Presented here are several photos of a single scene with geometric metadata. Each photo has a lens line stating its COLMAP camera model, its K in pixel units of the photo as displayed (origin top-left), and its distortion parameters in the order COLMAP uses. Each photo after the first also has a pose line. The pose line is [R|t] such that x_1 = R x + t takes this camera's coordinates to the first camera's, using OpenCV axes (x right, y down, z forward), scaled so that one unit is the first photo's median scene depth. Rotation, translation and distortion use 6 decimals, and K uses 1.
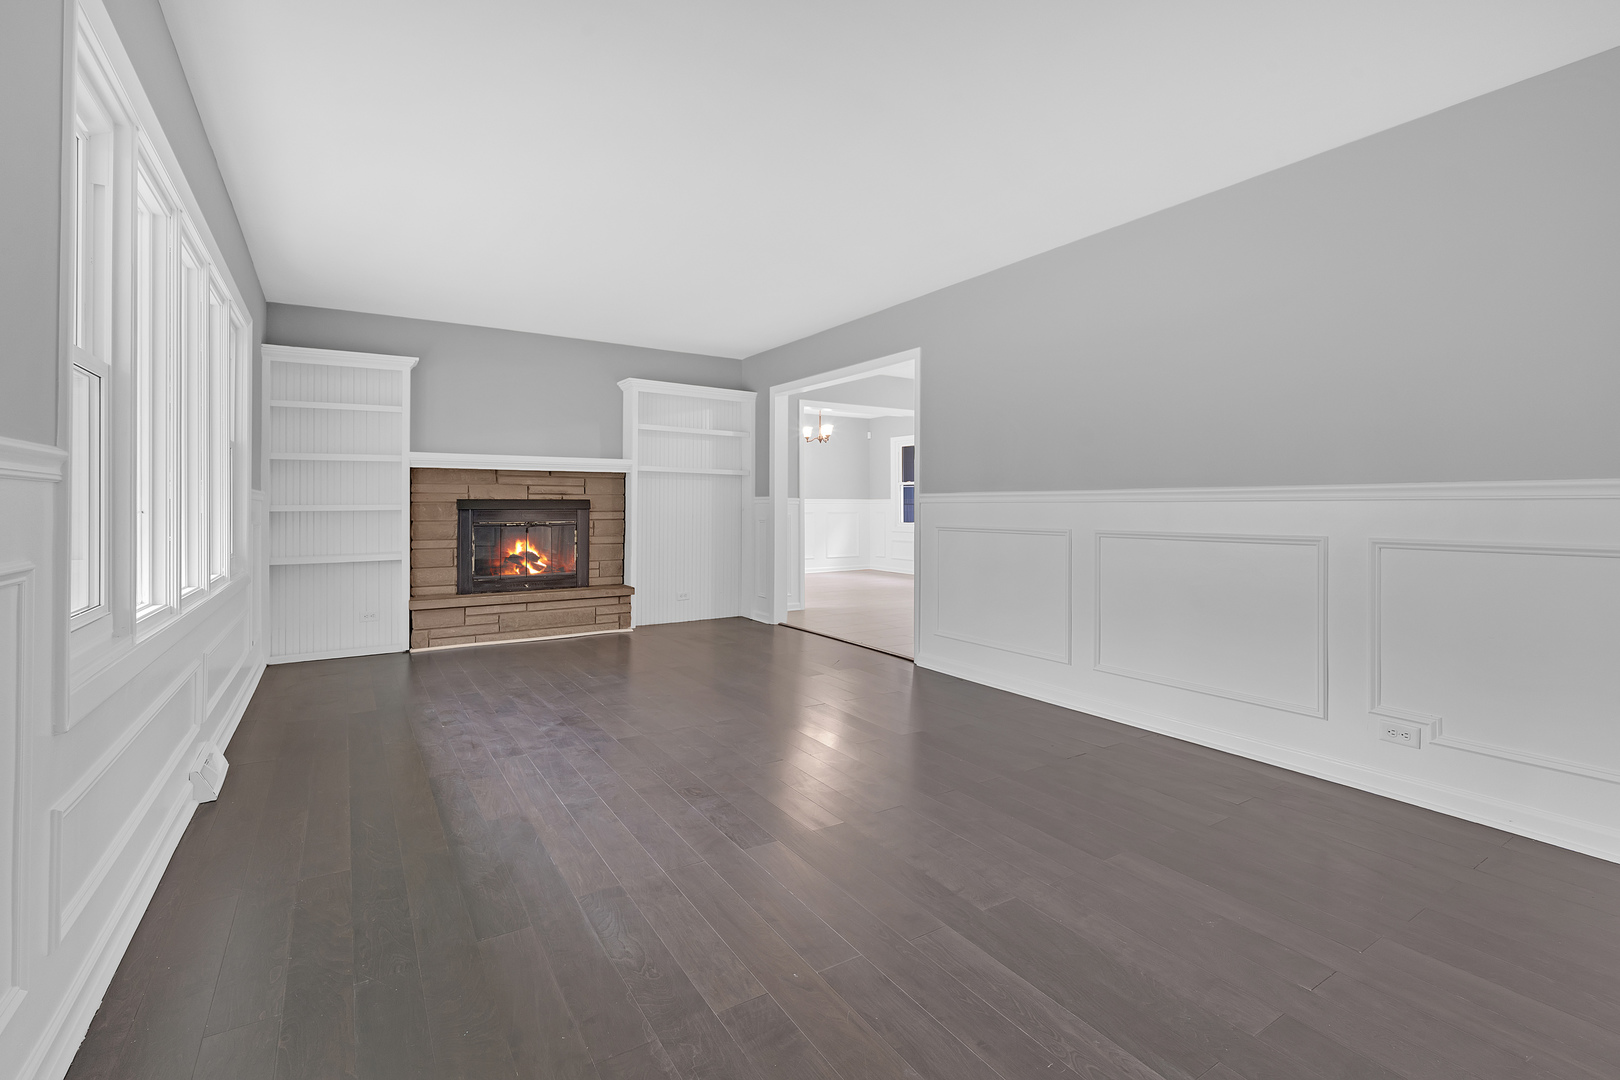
lens RADIAL K [[731.4, 0, 810.9], [0, 731.4, 510.0], [0, 0, 1]] dist [0.000170, 0.000086]
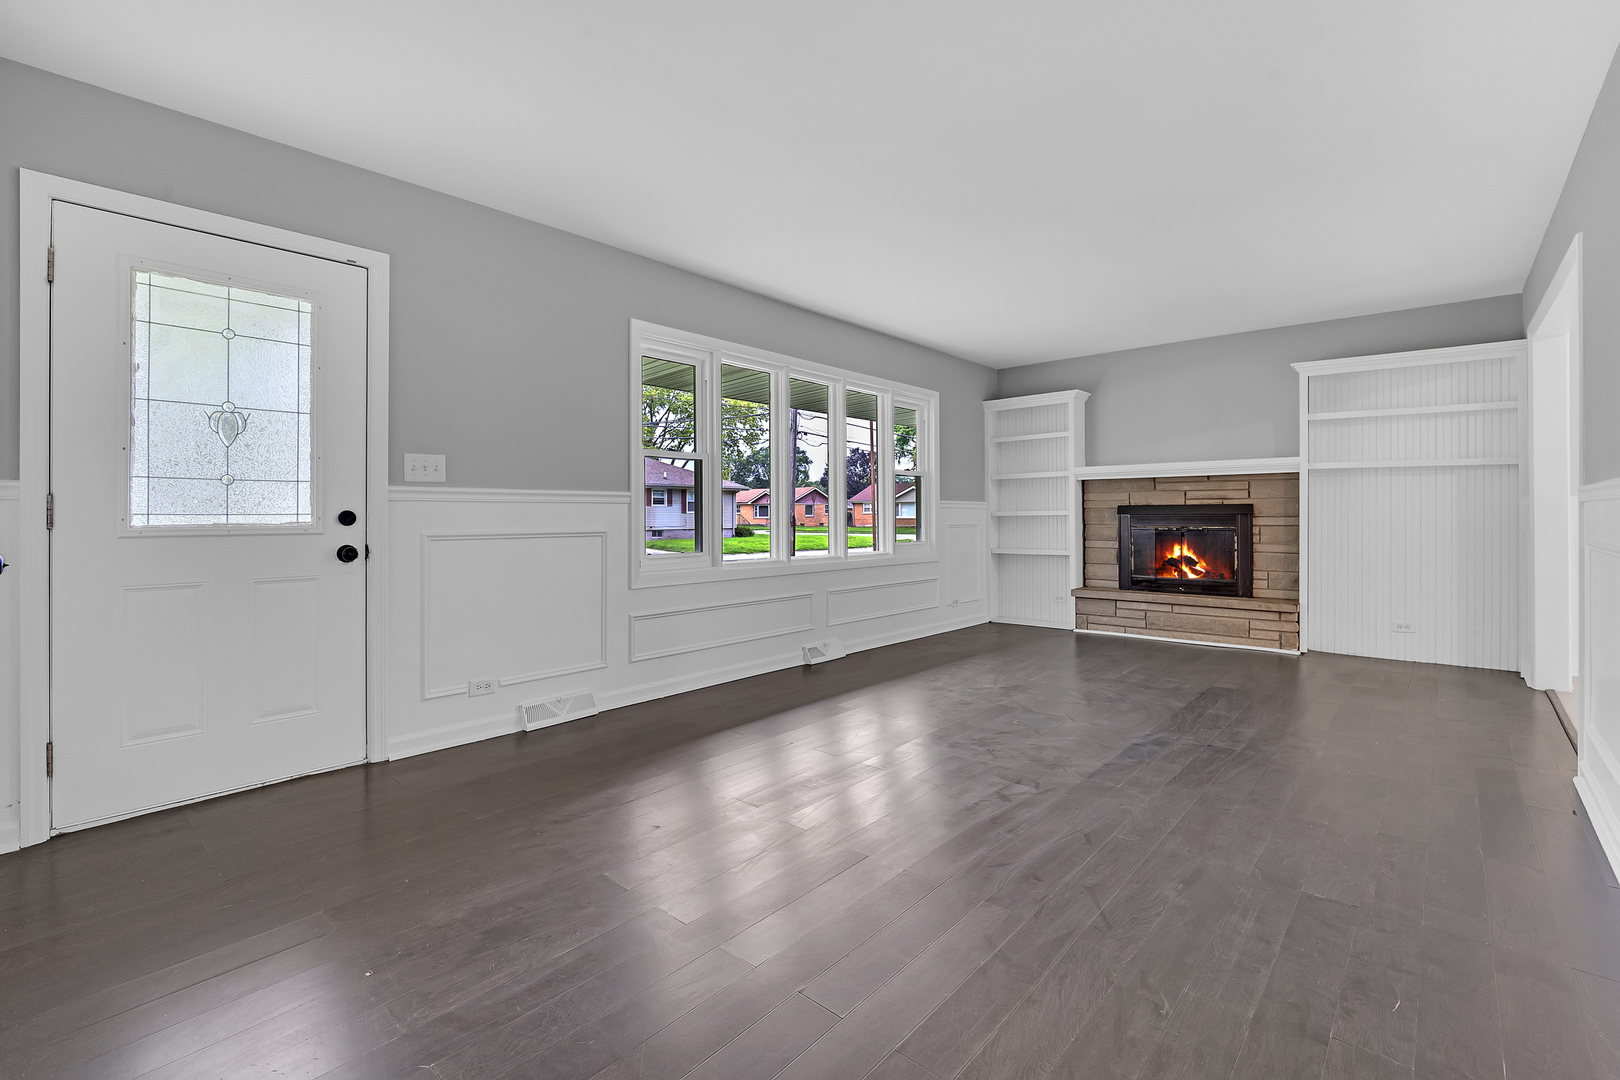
lens RADIAL K [[721.5, 0, 811.8], [0, 721.5, 534.5], [0, 0, 1]] dist [-0.000536, 0.000263]
pose [[0.271046, 0.025769, -0.962221, 0.440340], [-0.001238, 0.999650, 0.026422, 0.001247], [0.962566, -0.005970, 0.270983, 0.222369]]
